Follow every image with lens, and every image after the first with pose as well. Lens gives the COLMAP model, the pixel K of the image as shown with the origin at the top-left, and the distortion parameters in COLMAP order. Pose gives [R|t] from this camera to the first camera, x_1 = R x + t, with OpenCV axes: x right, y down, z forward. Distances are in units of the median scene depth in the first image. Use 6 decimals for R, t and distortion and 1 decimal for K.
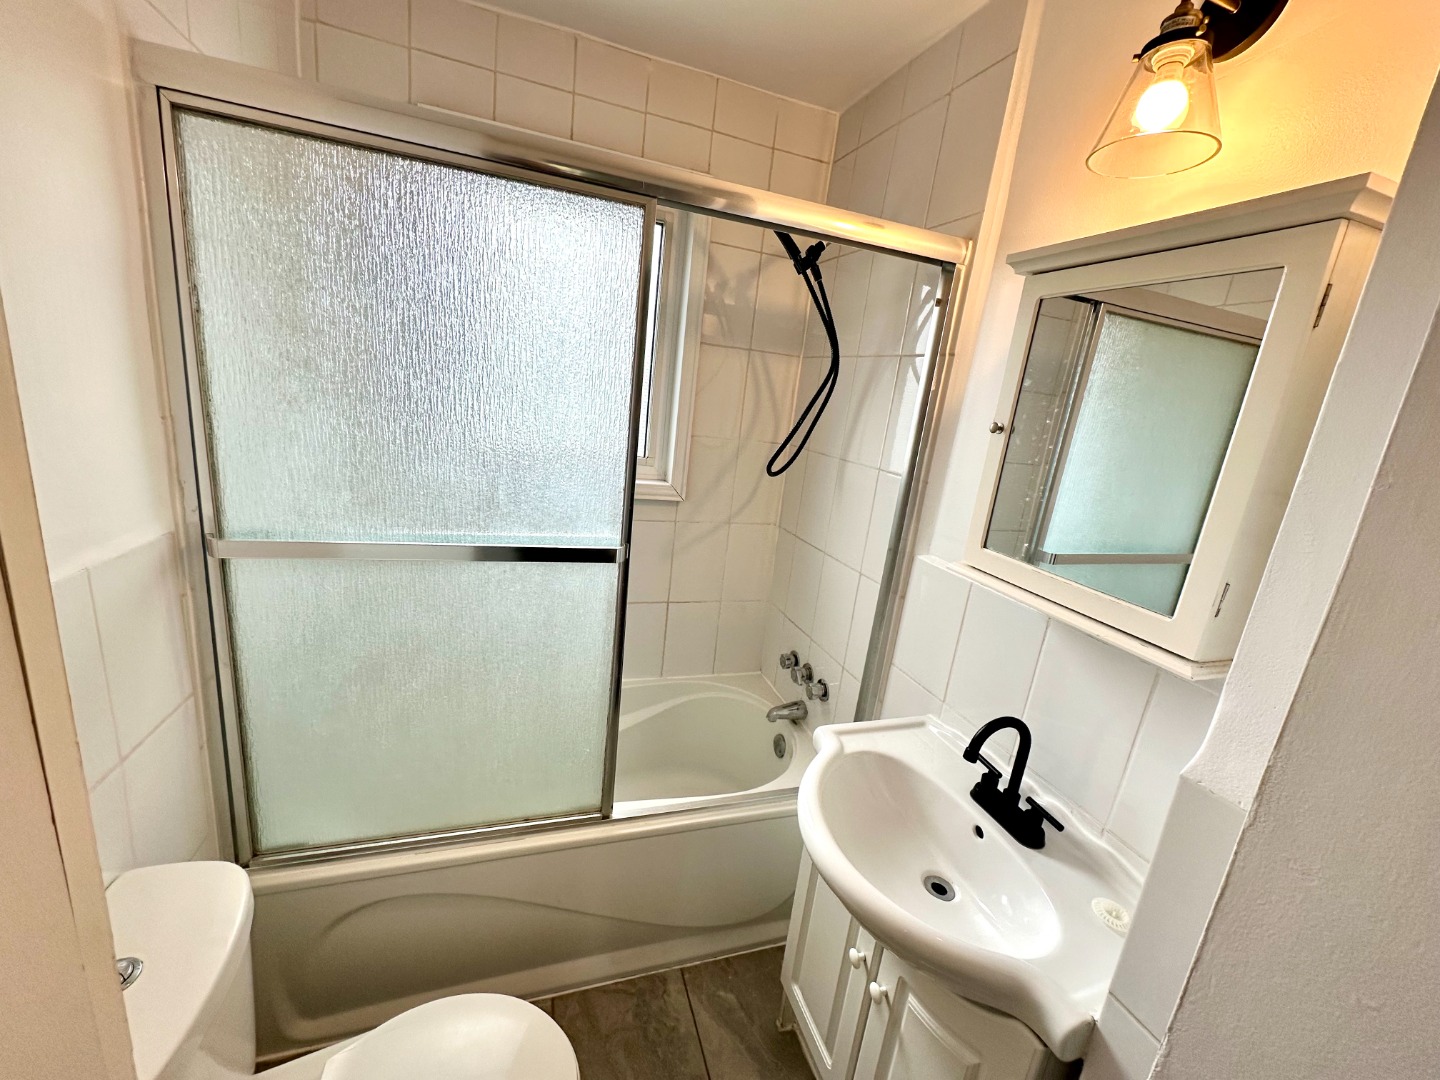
lens RADIAL K [[573.7, 0, 716.4], [0, 573.7, 536.5], [0, 0, 1]] dist [-0.003434, 0.000915]
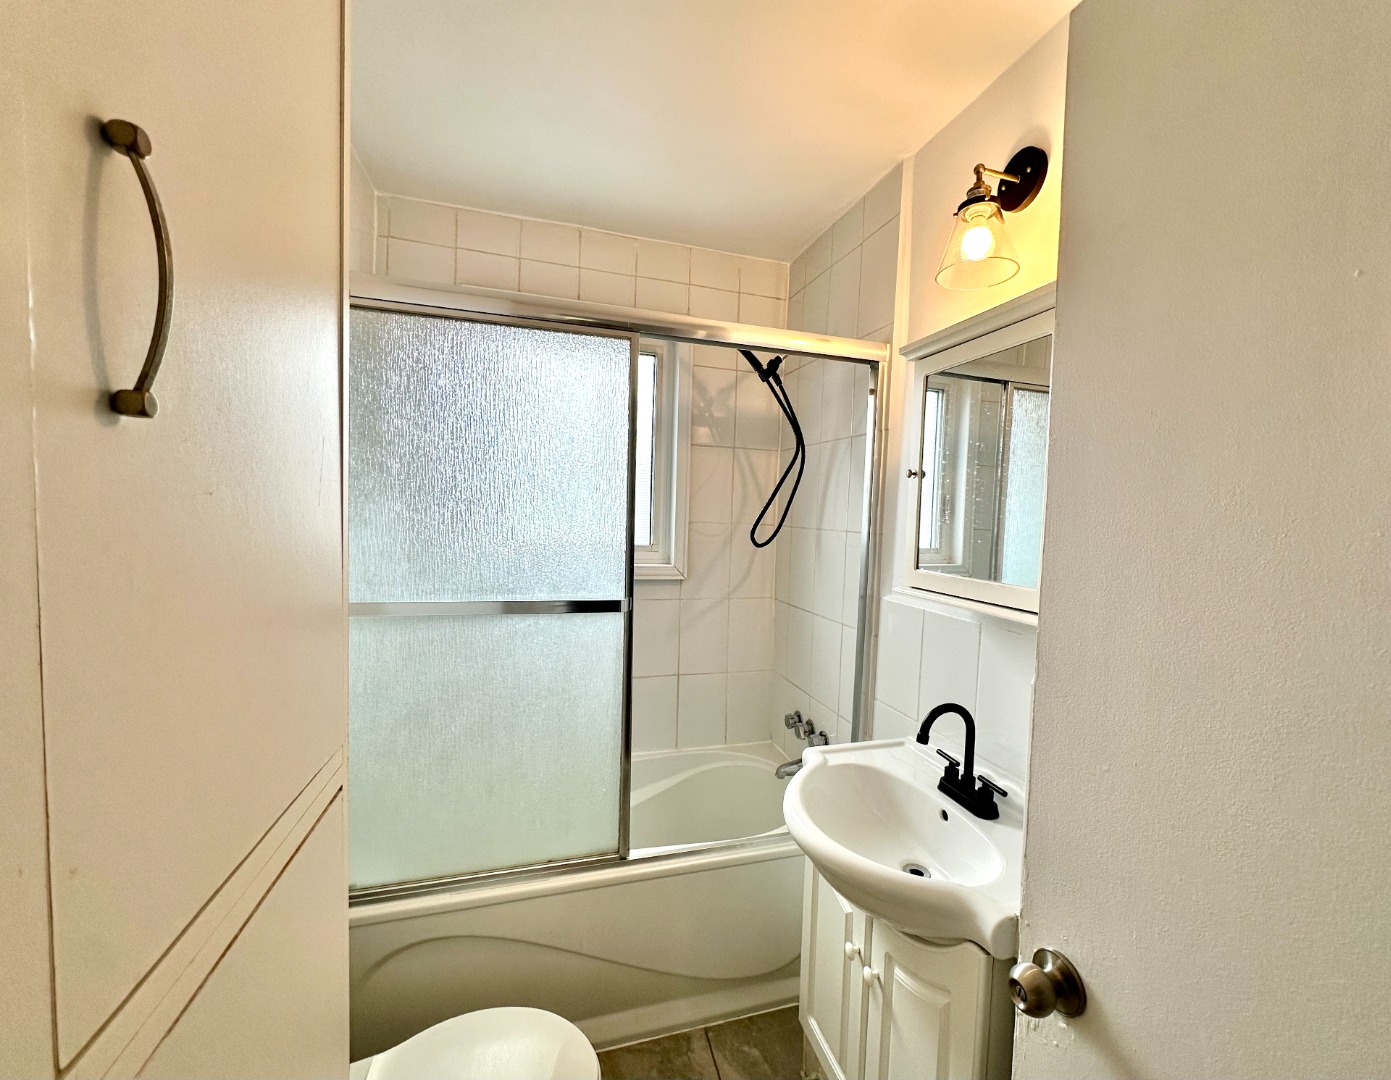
lens RADIAL K [[581.9, 0, 725.5], [0, 581.9, 543.8], [0, 0, 1]] dist [-0.002559, -0.000252]
pose [[0.996888, -0.076524, -0.018951, 0.072100], [0.071389, 0.978239, -0.194812, 0.148851], [0.033447, 0.192852, 0.980658, -0.200721]]
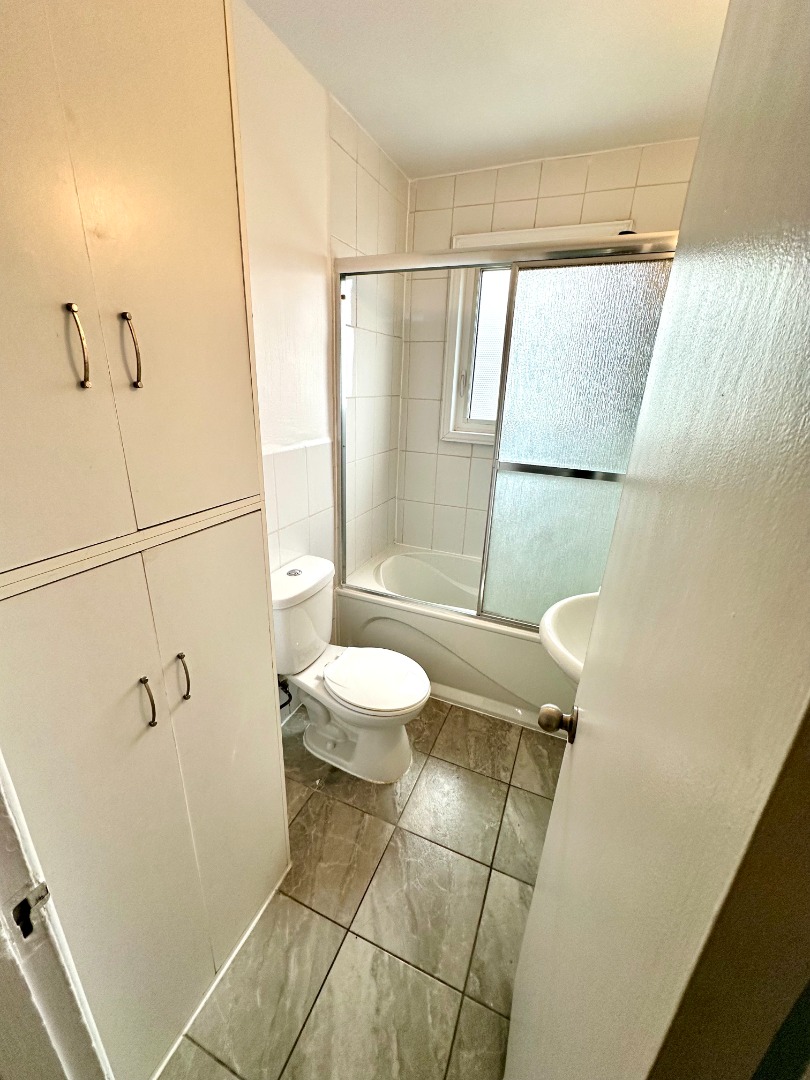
lens RADIAL K [[430.3, 0, 402.0], [0, 430.3, 538.2], [0, 0, 1]] dist [-0.003434, 0.000915]
pose [[0.746113, 0.143581, -0.650154, 0.503559], [-0.113990, 0.989601, 0.087731, 0.165488], [0.655990, 0.008654, 0.754720, -0.229721]]
